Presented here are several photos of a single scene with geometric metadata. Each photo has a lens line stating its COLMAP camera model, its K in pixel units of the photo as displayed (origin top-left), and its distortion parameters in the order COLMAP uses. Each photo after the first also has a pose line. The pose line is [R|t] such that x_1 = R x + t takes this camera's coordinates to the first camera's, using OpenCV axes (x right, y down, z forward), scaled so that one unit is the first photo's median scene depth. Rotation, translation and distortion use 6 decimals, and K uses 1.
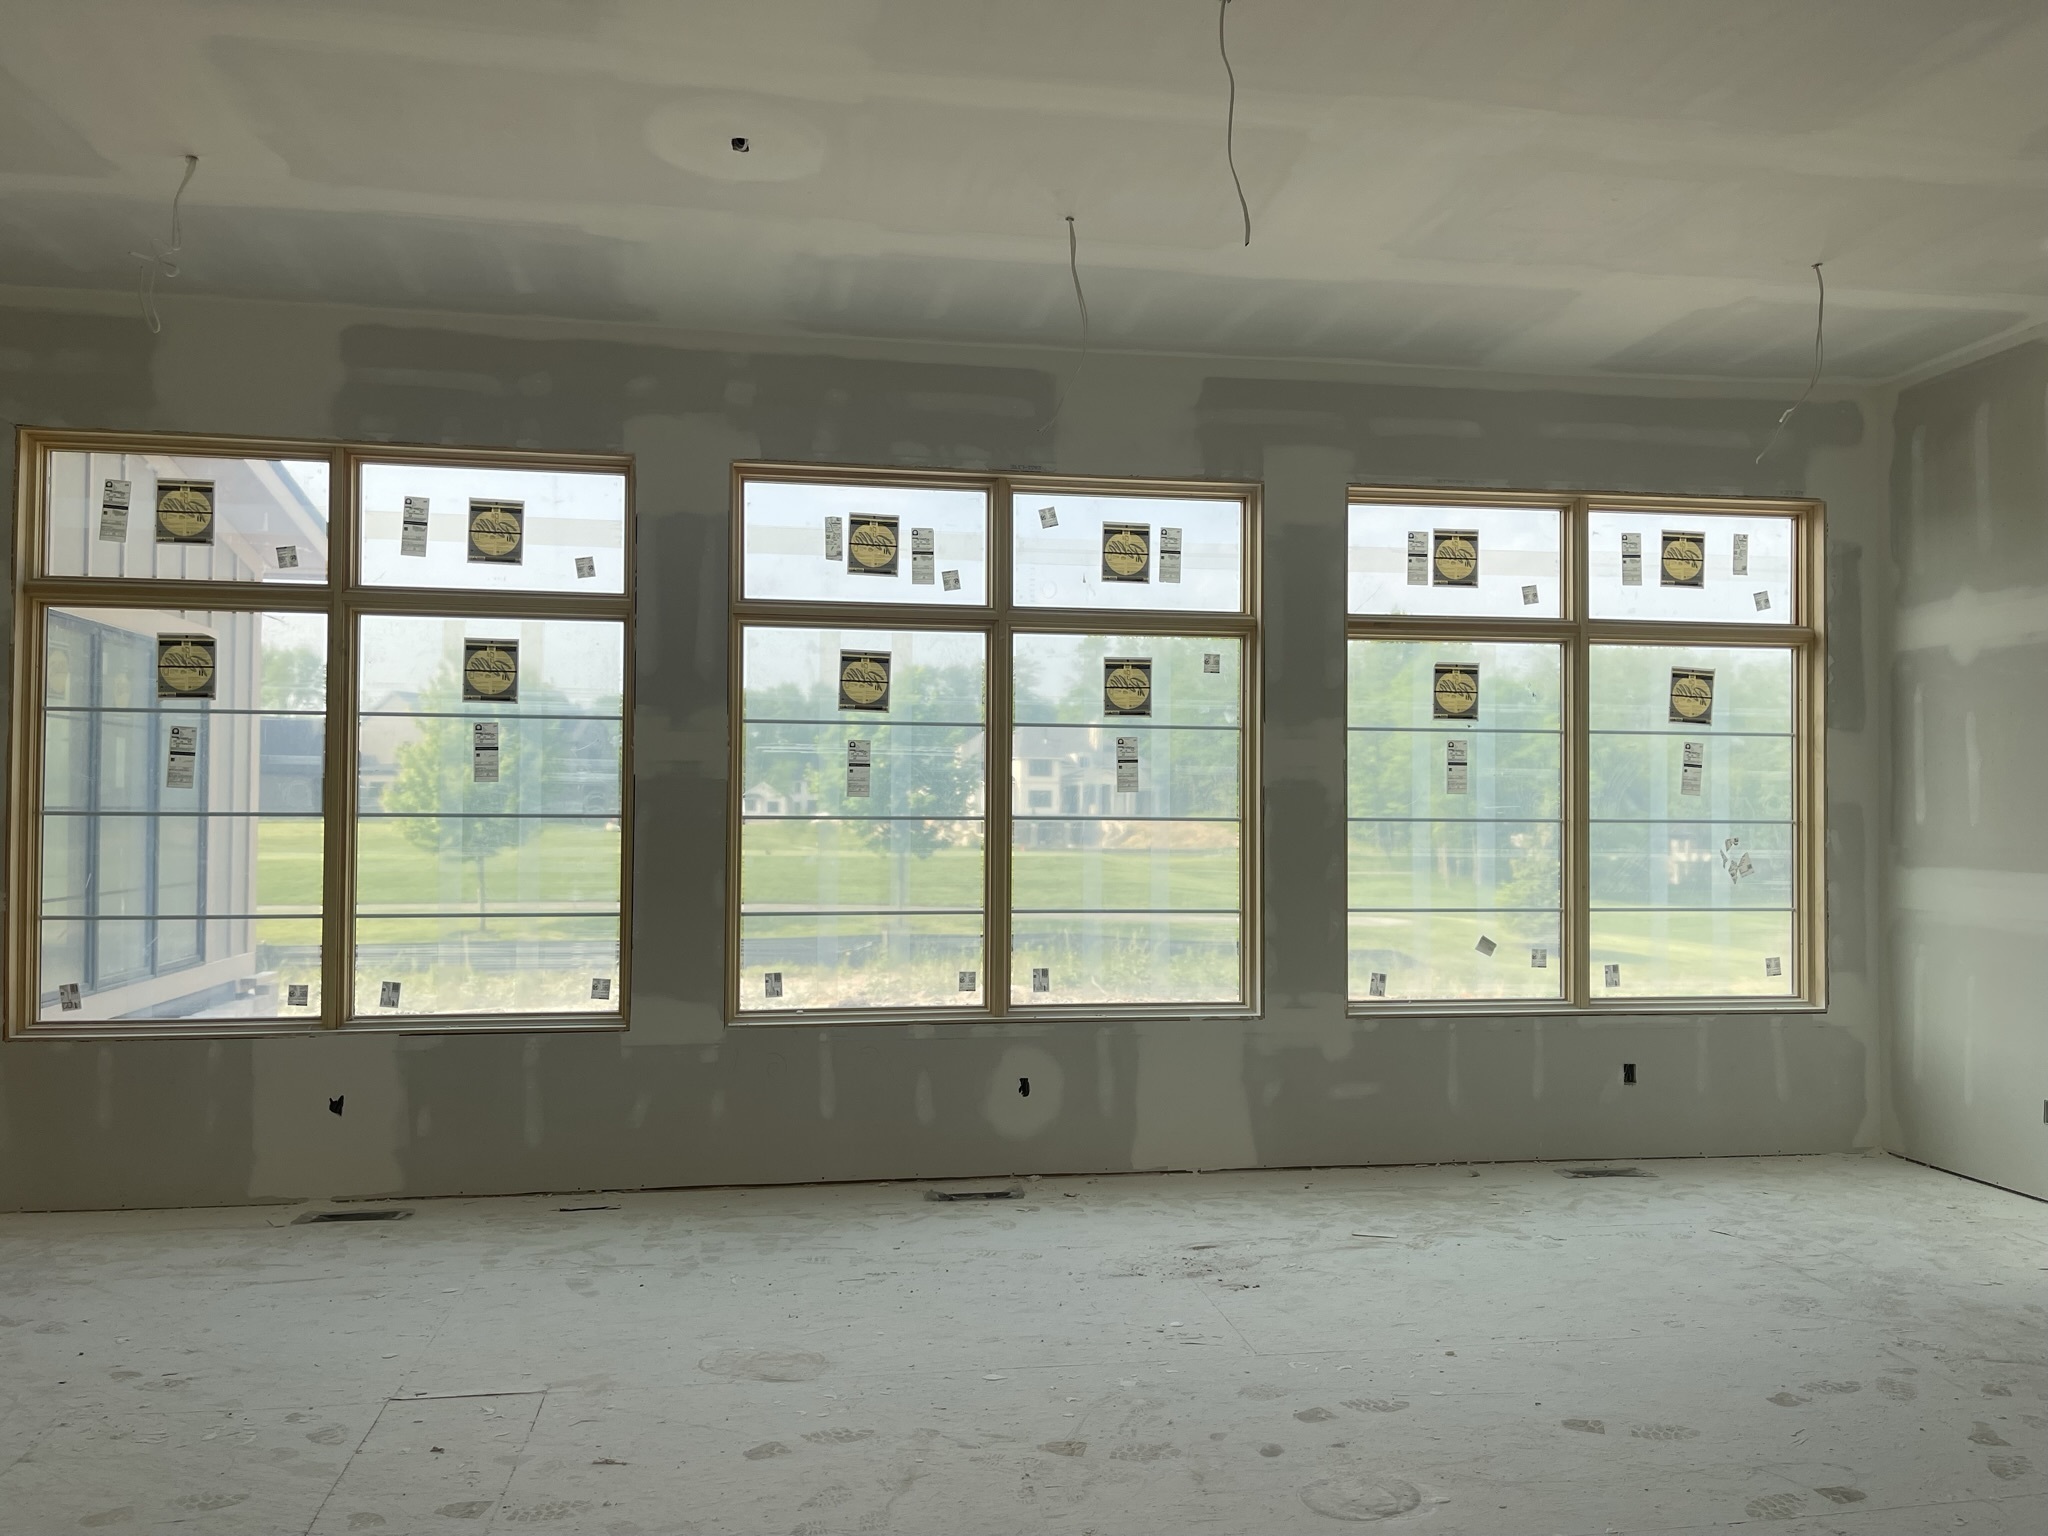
lens RADIAL K [[1522.4, 0, 1019.4], [0, 1522.4, 785.0], [0, 0, 1]] dist [0.077895, -0.109371]
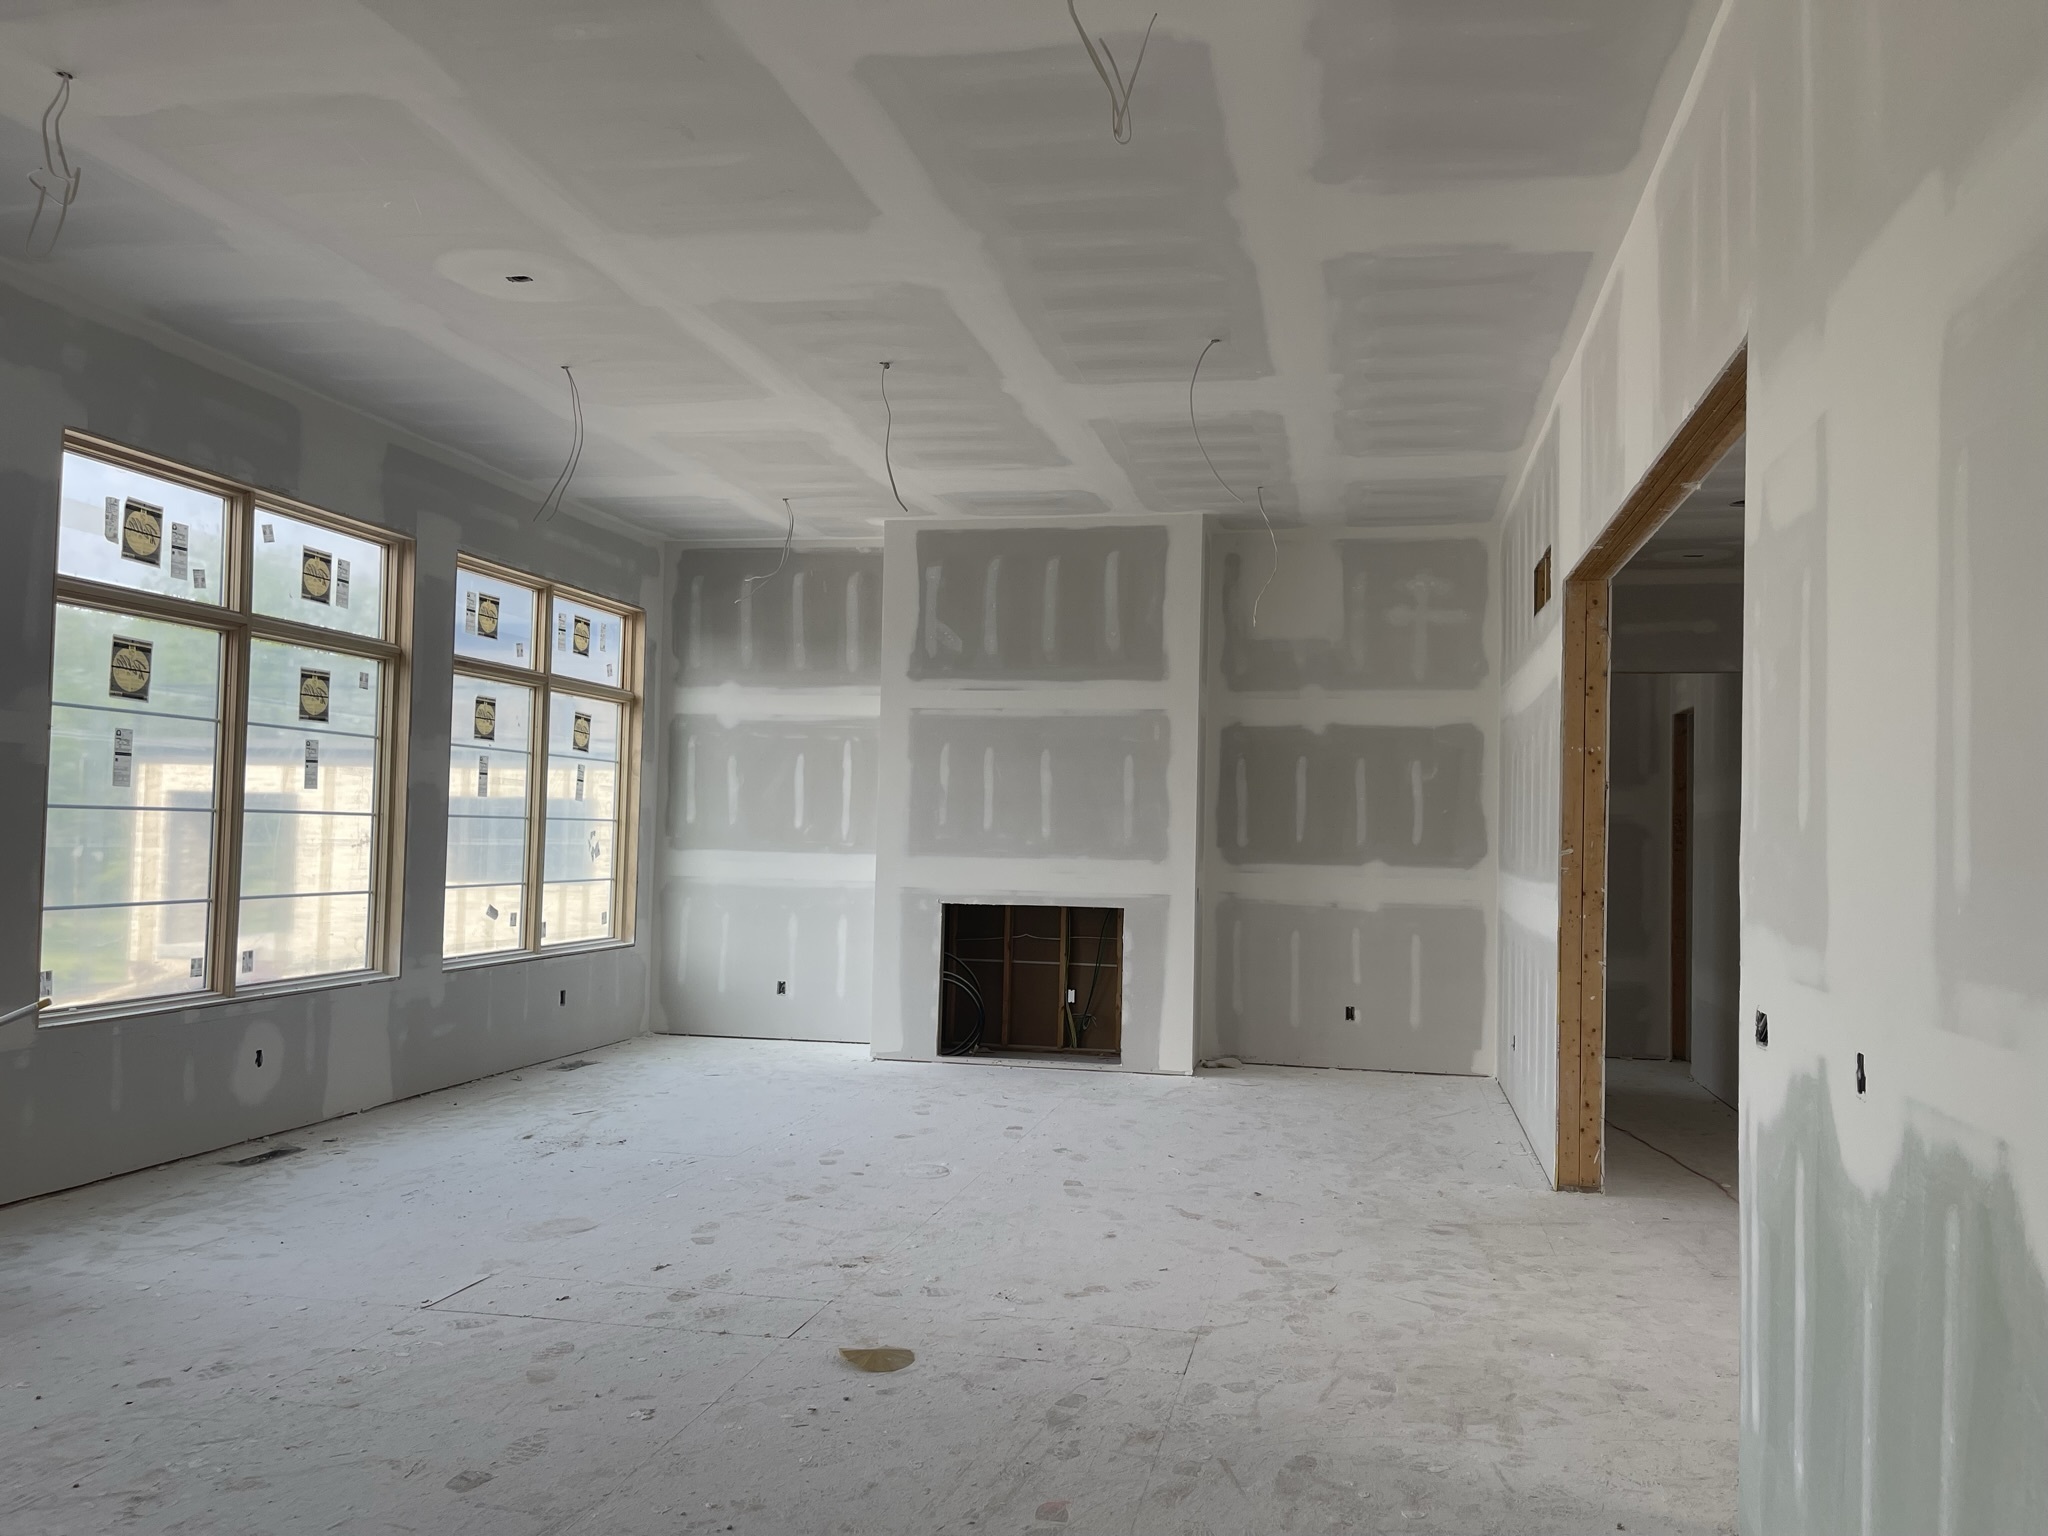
lens RADIAL K [[1522.4, 0, 1019.4], [0, 1522.4, 785.0], [0, 0, 1]] dist [0.077895, -0.109371]
pose [[0.376182, 0.033176, 0.925951, -0.795716], [-0.041528, 0.998958, -0.018920, 0.001762], [-0.925615, -0.031336, 0.377168, 0.088042]]
